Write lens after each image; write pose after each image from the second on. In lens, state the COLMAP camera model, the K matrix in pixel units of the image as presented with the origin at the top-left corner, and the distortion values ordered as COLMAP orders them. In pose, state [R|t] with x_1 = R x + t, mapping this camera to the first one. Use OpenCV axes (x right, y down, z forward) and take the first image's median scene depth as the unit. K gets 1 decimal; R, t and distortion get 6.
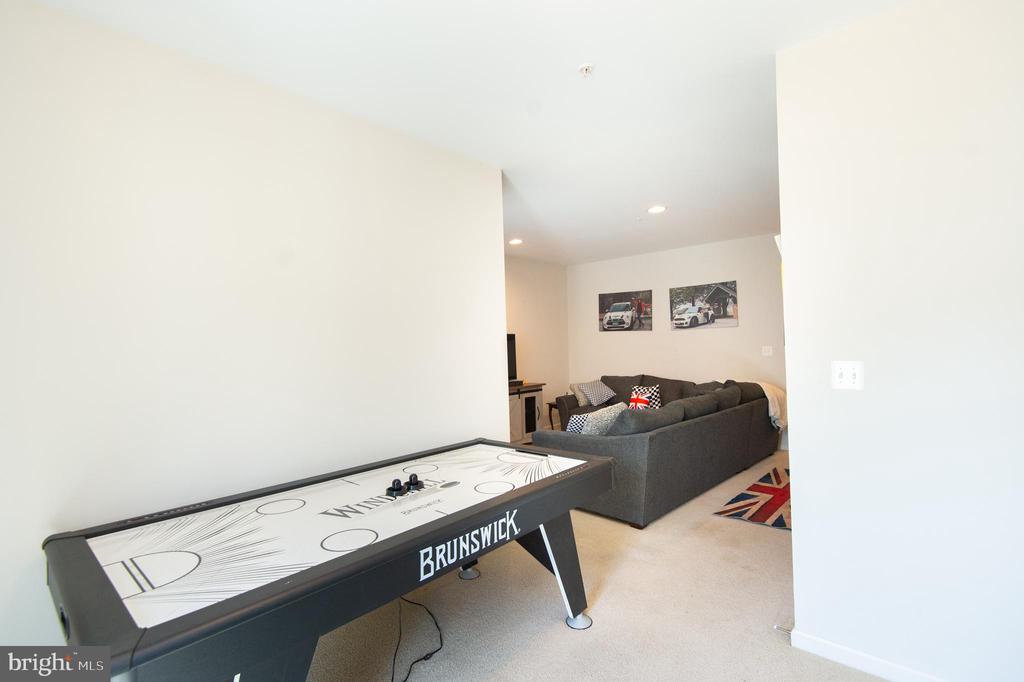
lens RADIAL K [[477.1, 0, 514.8], [0, 477.1, 339.5], [0, 0, 1]] dist [0.044040, -0.024841]
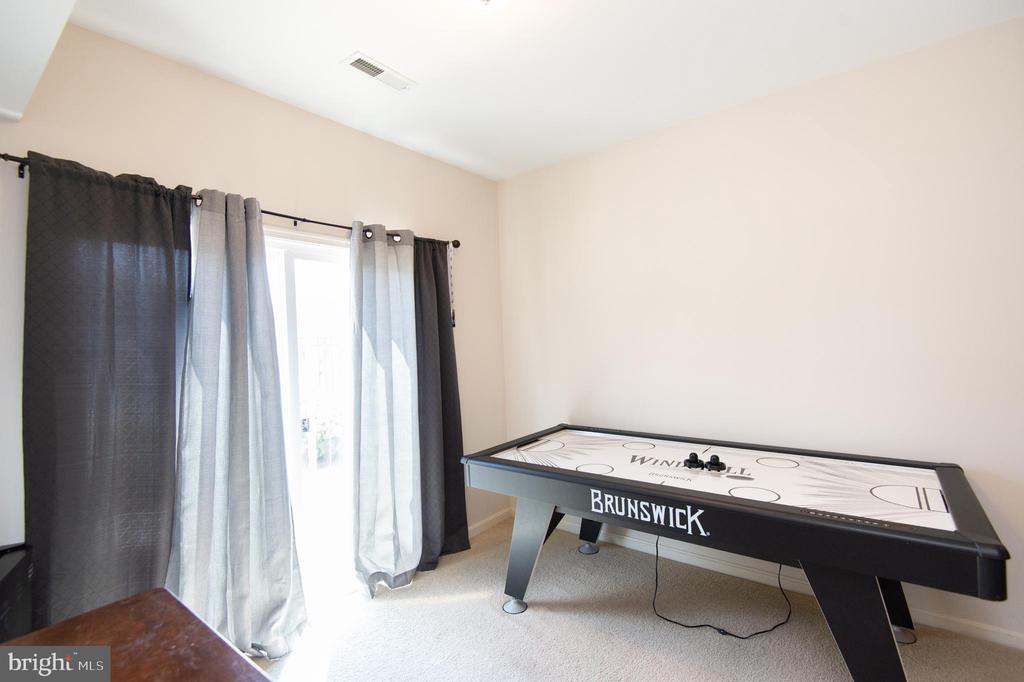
lens RADIAL K [[477.1, 0, 514.8], [0, 477.1, 339.5], [0, 0, 1]] dist [0.044040, -0.024841]
pose [[0.070411, 0.030423, -0.997054, 0.999965], [0.042197, 0.998549, 0.033448, -0.031409], [0.996625, -0.044428, 0.069025, 0.634251]]
